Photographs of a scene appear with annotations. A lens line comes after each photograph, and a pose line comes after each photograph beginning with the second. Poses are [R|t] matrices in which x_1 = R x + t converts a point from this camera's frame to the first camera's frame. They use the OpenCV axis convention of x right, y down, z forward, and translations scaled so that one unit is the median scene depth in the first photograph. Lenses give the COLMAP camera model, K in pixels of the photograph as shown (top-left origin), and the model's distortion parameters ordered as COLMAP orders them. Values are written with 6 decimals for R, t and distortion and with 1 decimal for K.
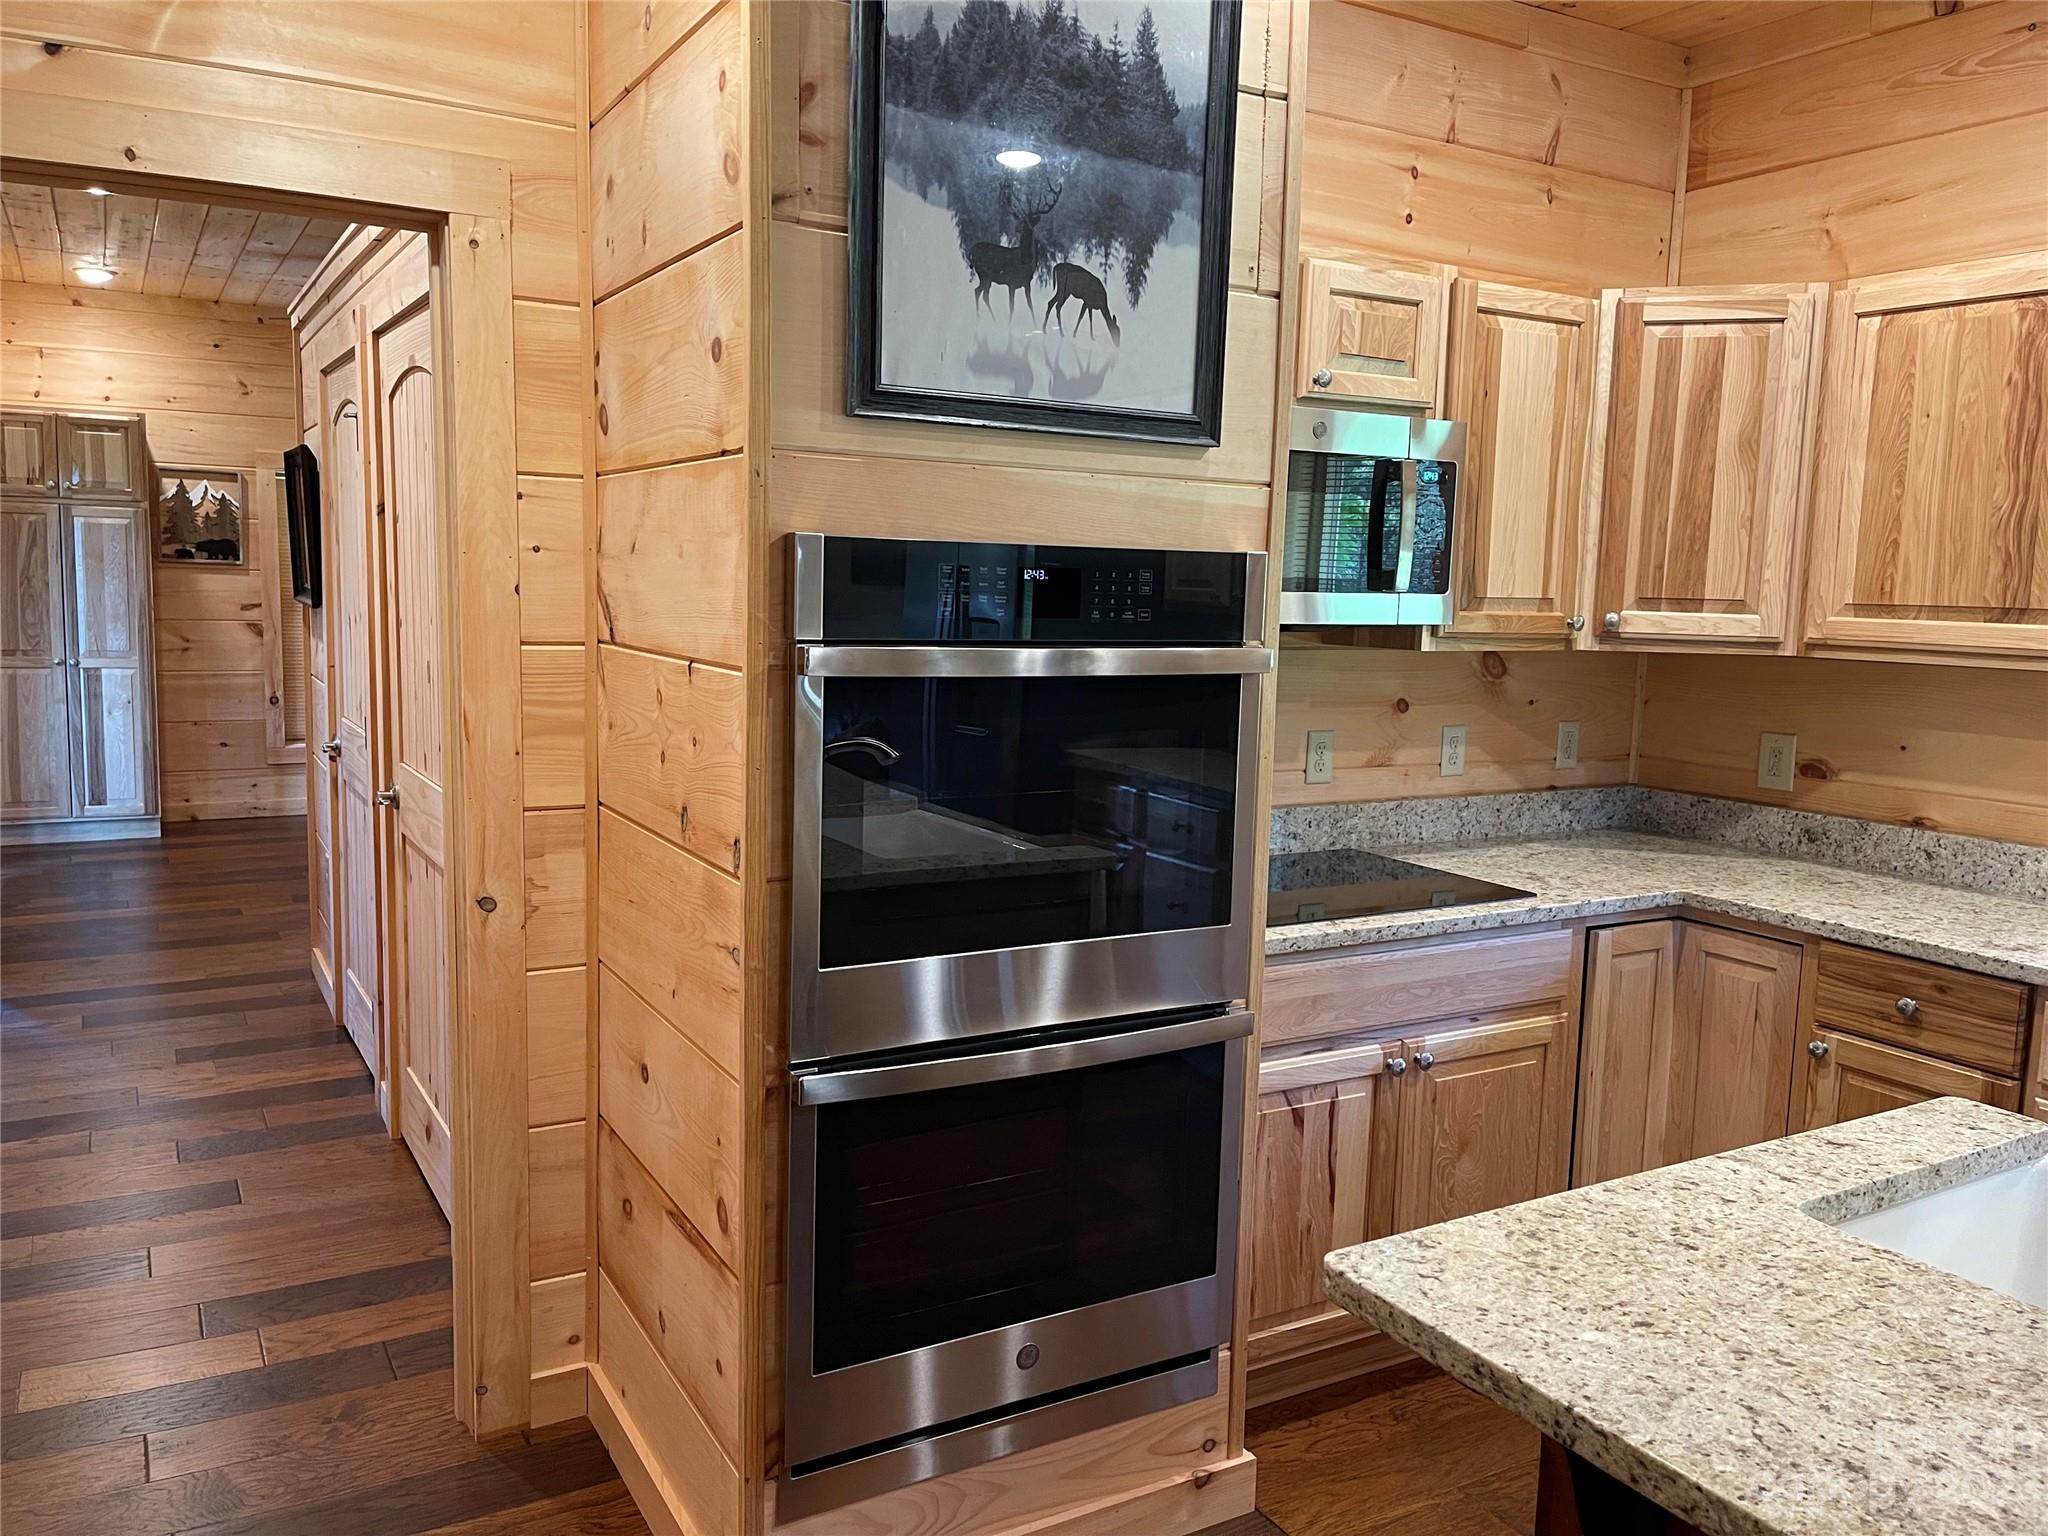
lens RADIAL K [[1545.1, 0, 1004.8], [0, 1545.1, 763.9], [0, 0, 1]] dist [0.065182, -0.079773]
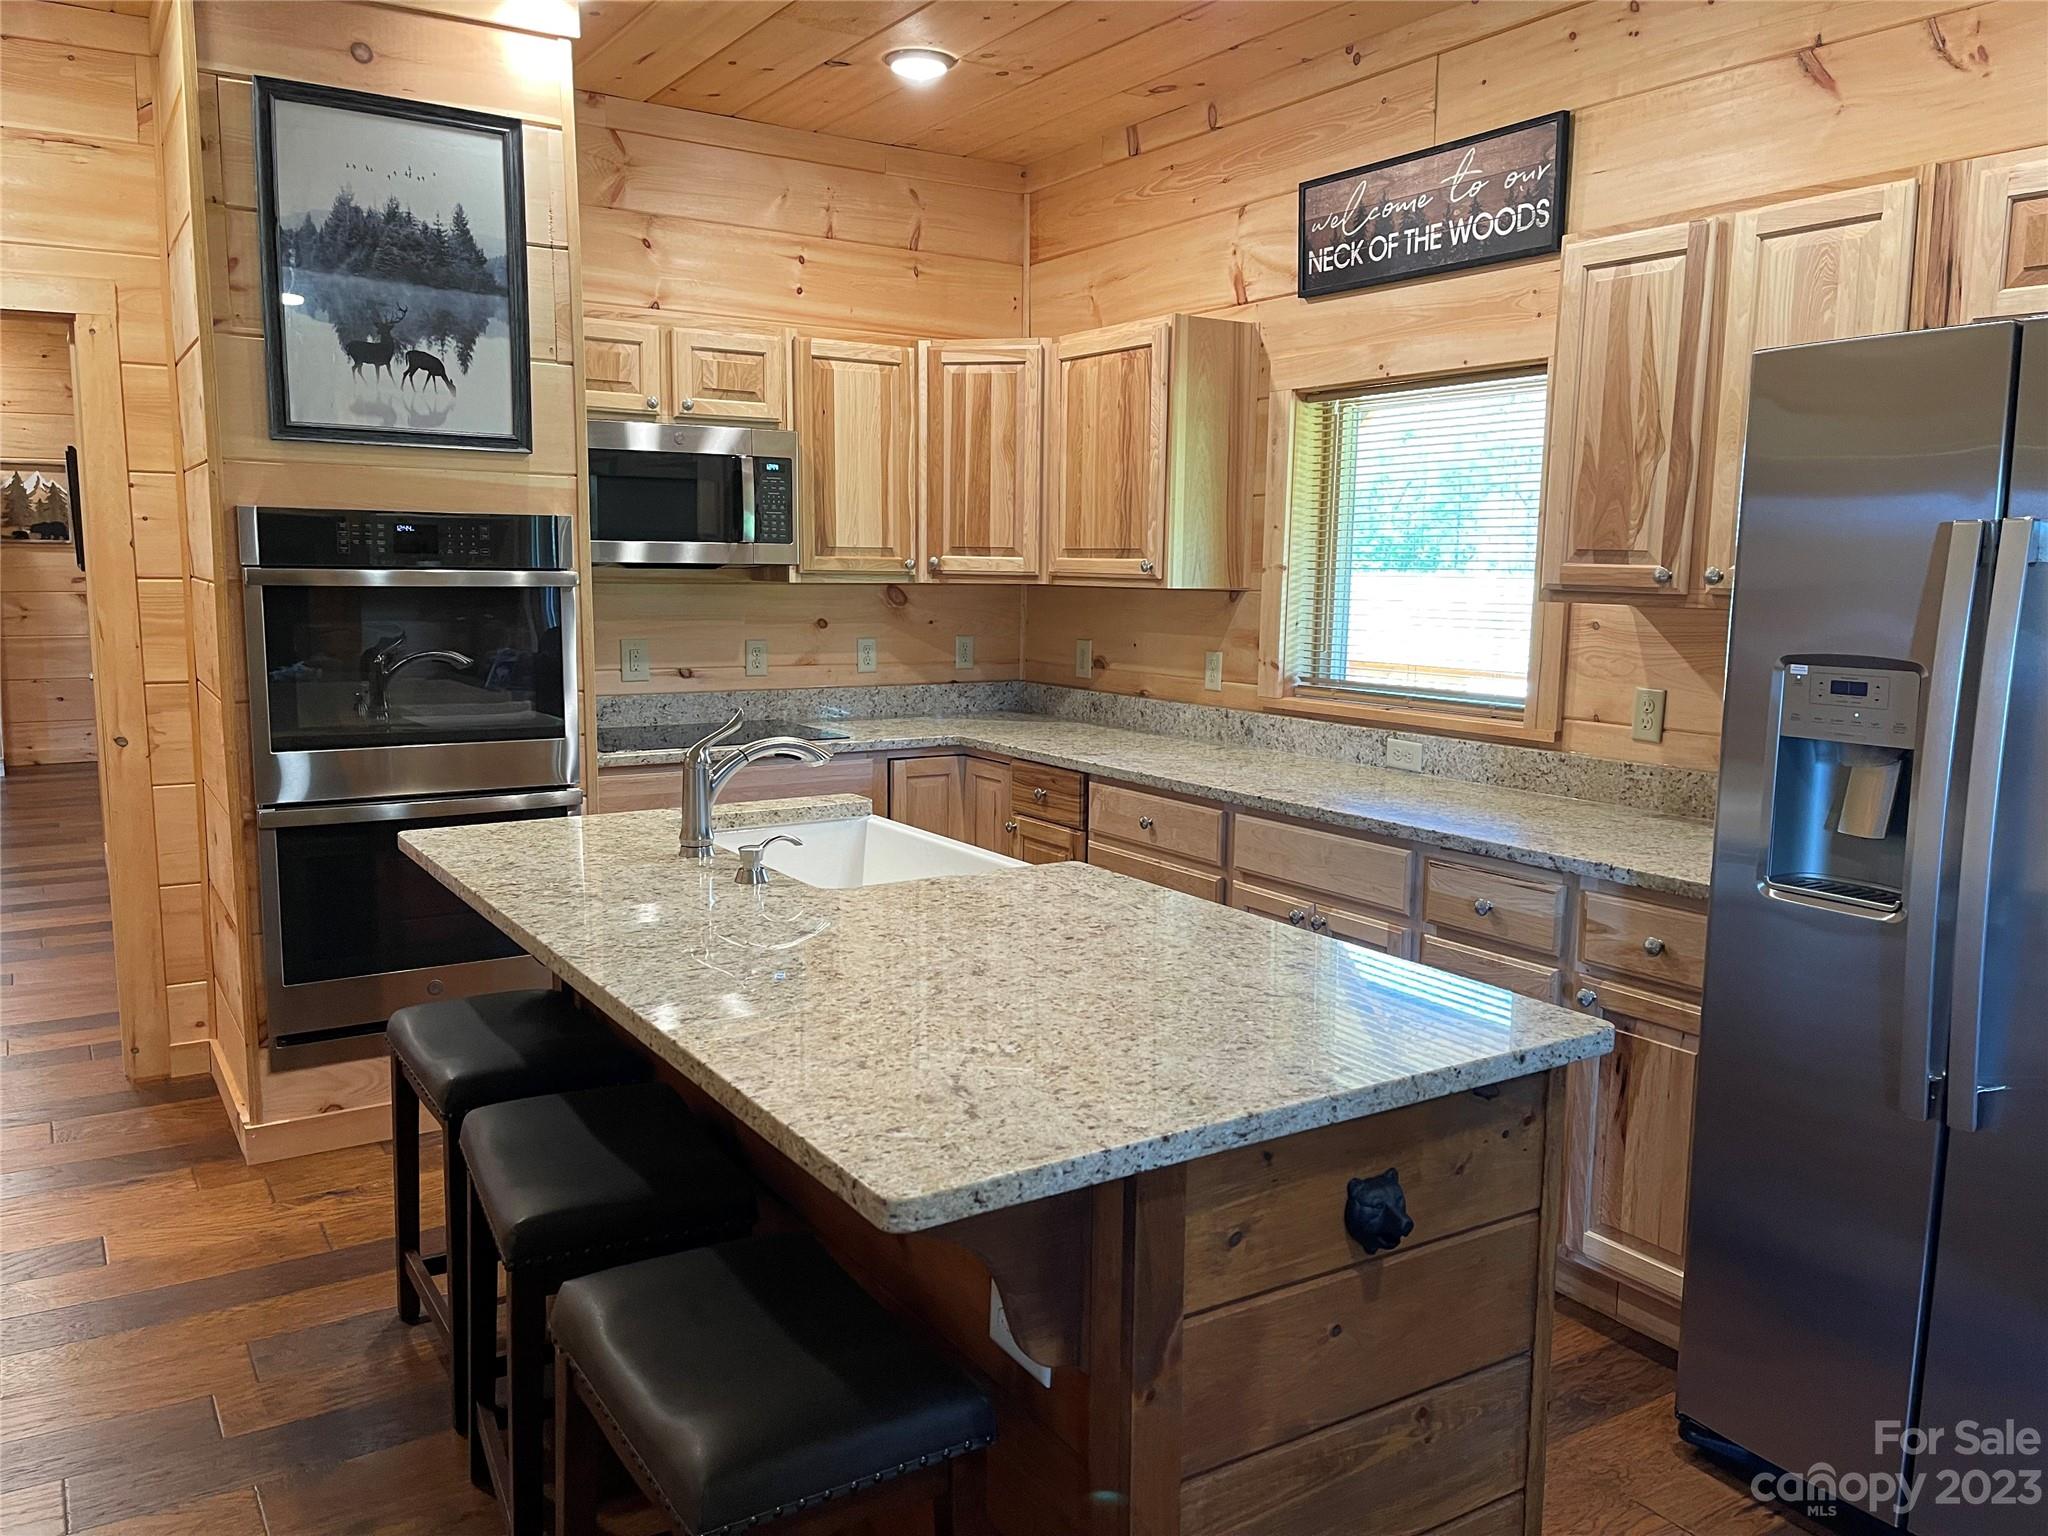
lens RADIAL K [[1545.1, 0, 1007.9], [0, 1545.1, 769.7], [0, 0, 1]] dist [0.065182, -0.079773]
pose [[0.998879, -0.019722, 0.043035, 0.409283], [0.018944, 0.999651, 0.018407, 0.085879], [-0.043383, -0.017571, 0.998904, -0.521737]]
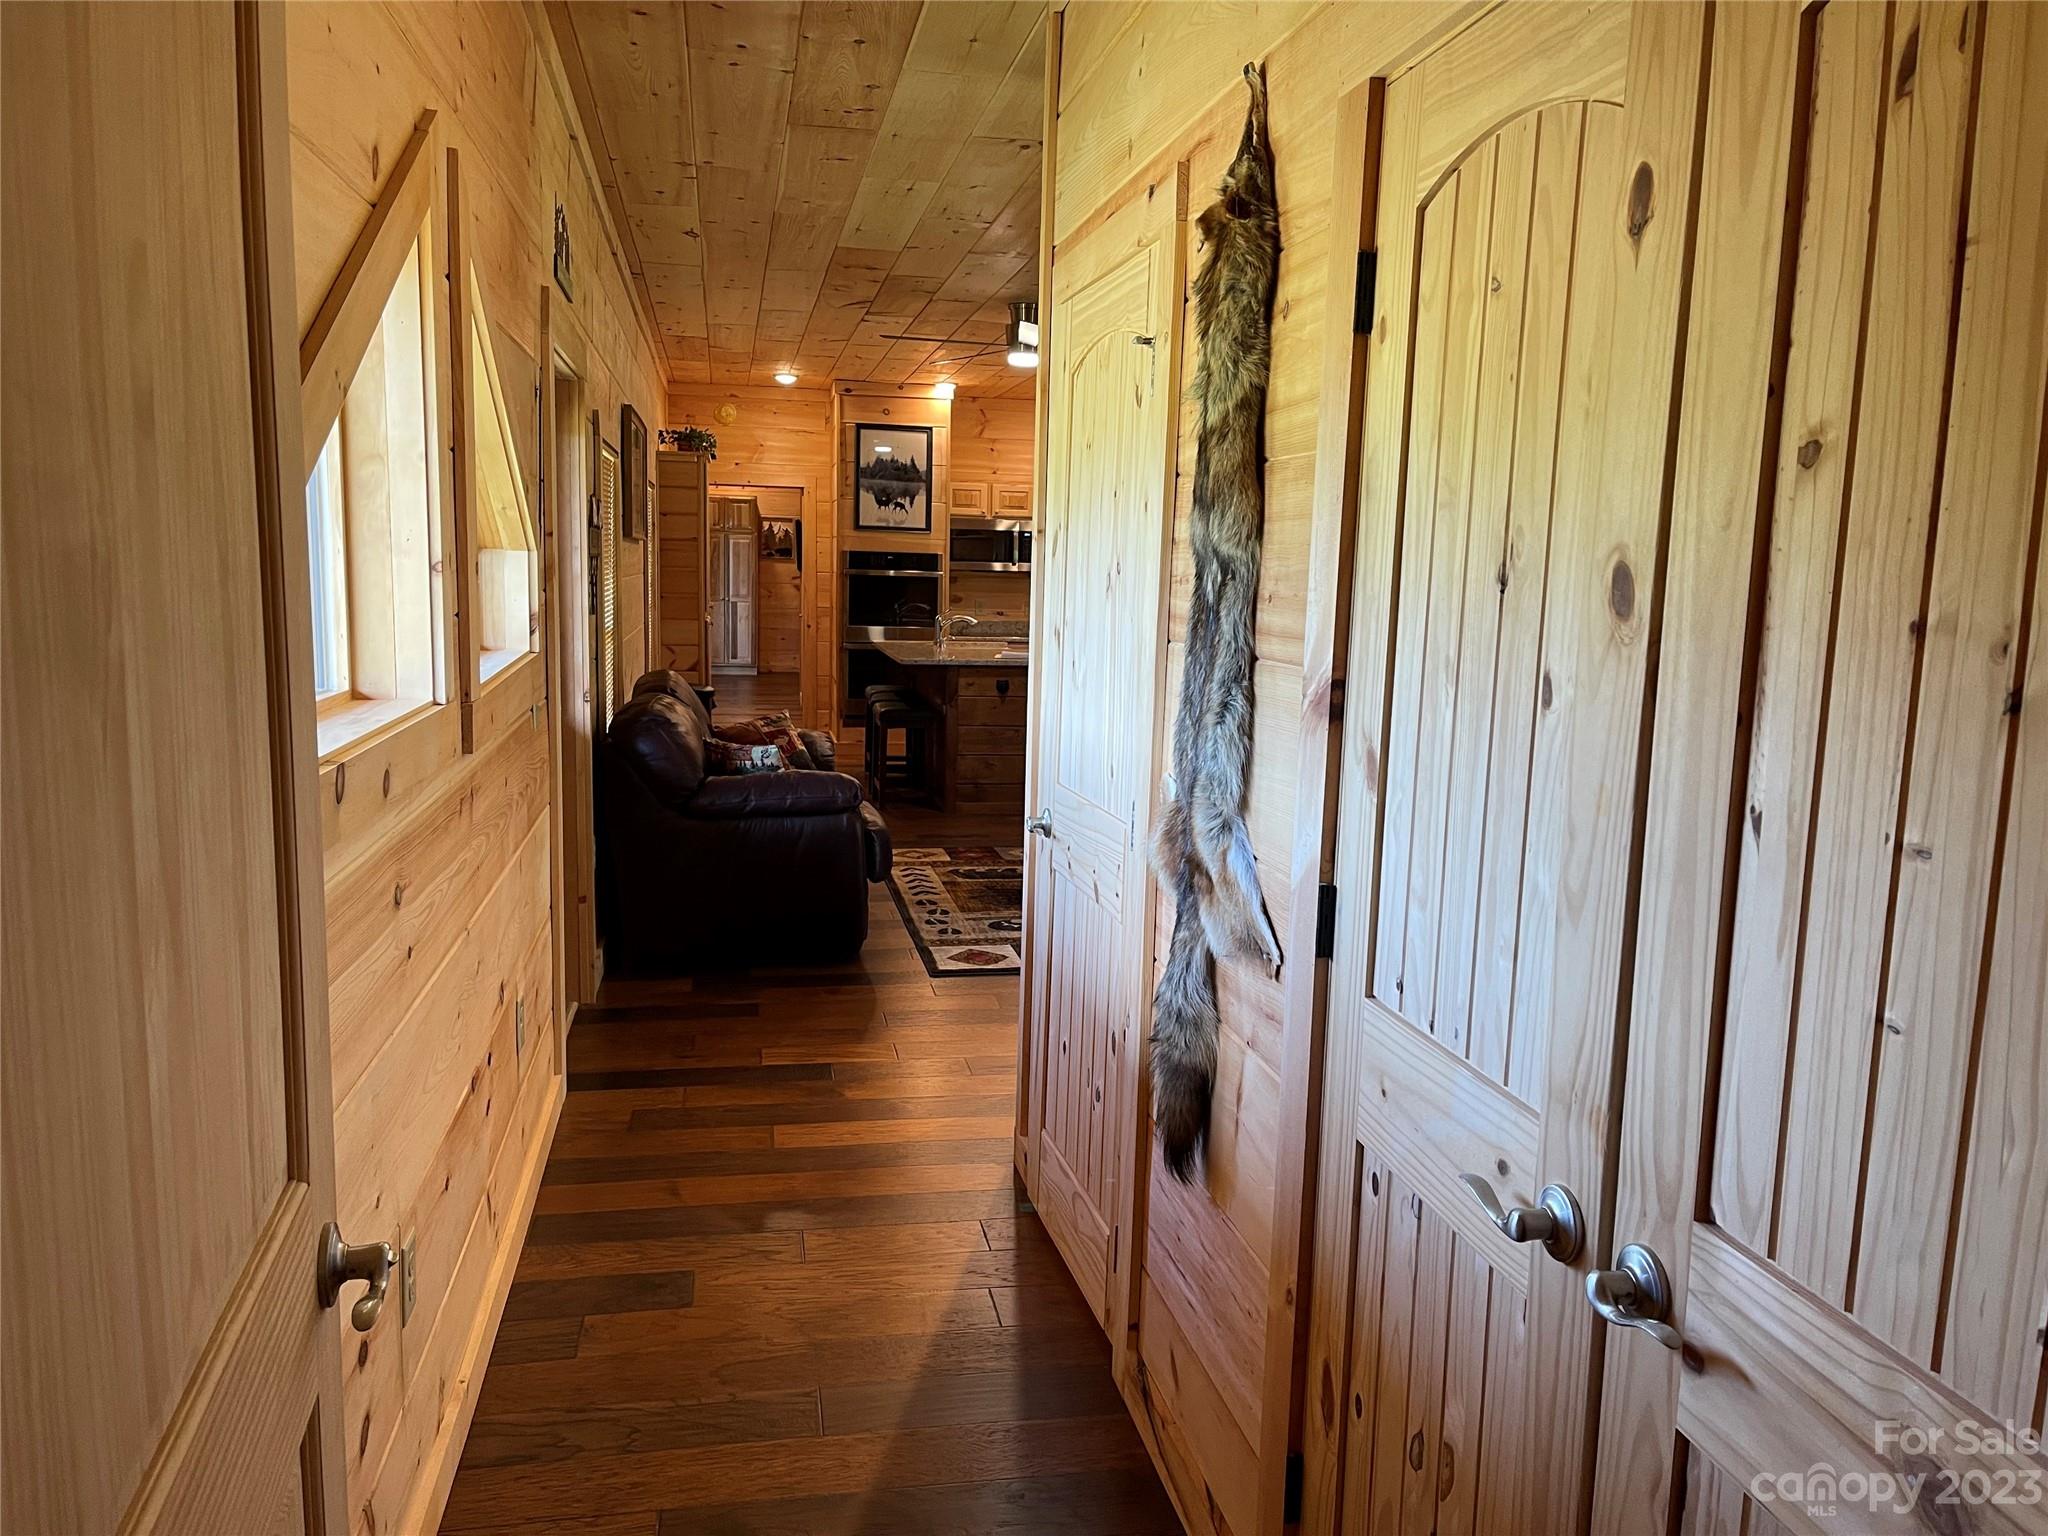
lens RADIAL K [[1545.1, 0, 1019.2], [0, 1545.1, 800.4], [0, 0, 1]] dist [0.065182, -0.079773]
pose [[0.942983, 0.051235, -0.328874, 1.538757], [-0.043741, 0.998588, 0.030151, 0.370577], [0.329954, -0.014047, 0.943893, -2.709861]]
